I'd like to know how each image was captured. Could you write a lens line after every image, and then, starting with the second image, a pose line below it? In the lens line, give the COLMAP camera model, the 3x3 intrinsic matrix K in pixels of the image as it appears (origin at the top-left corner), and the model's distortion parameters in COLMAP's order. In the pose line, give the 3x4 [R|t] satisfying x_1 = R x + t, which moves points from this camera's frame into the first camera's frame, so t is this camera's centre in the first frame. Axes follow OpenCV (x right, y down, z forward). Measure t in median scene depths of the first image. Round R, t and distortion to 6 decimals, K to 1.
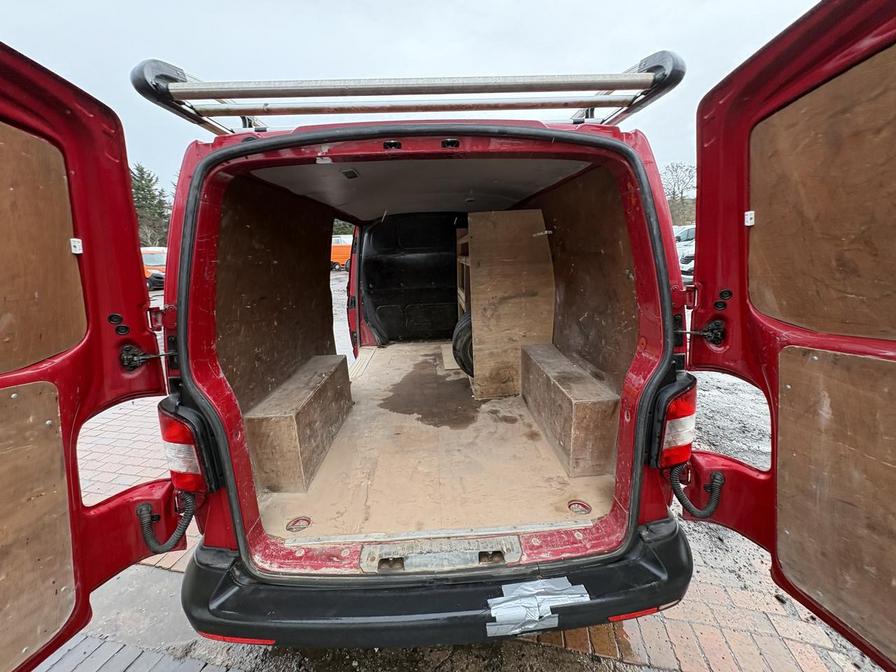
lens RADIAL K [[353.6, 0, 447.5], [0, 353.6, 336.8], [0, 0, 1]] dist [0.000086, -0.000184]
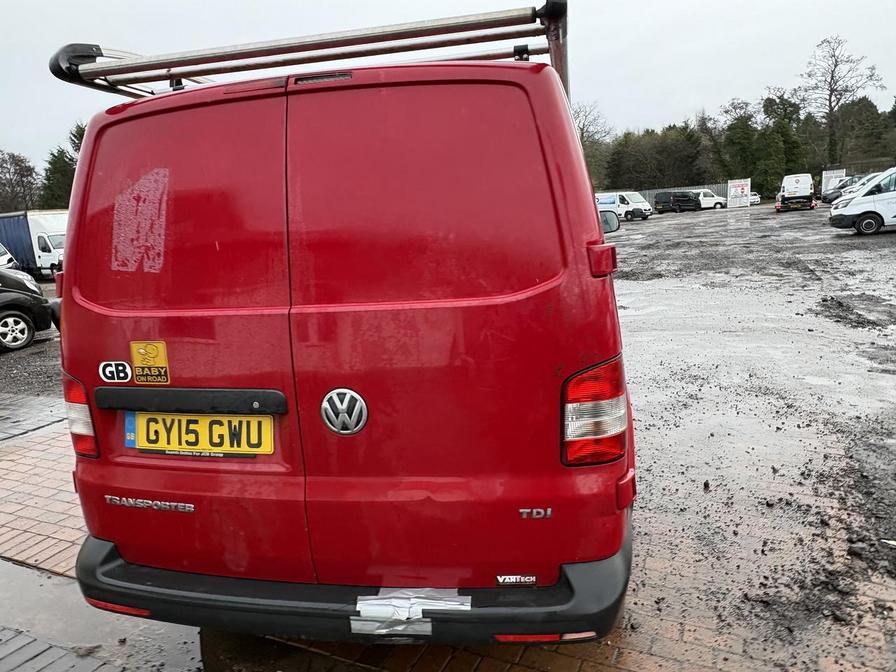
lens RADIAL K [[604.4, 0, 447.9], [0, 604.4, 333.7], [0, 0, 1]] dist [-0.002438, 0.000632]
pose [[0.974518, 0.017837, -0.223598, 0.584408], [-0.026839, 0.998944, -0.037287, 0.116135], [0.222697, 0.042338, 0.973968, -0.410122]]
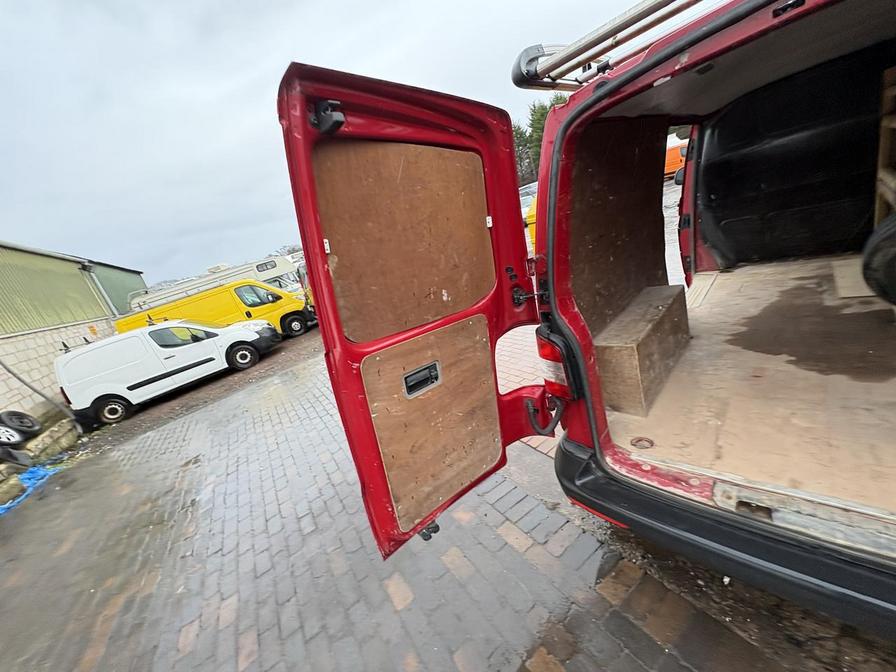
lens RADIAL K [[355.5, 0, 450.0], [0, 355.5, 337.0], [0, 0, 1]] dist [0.003416, -0.000076]
pose [[0.686844, 0.058005, -0.724486, -0.052076], [0.086283, 0.983254, 0.160522, -0.029228], [0.721665, -0.172765, 0.670337, -0.134790]]
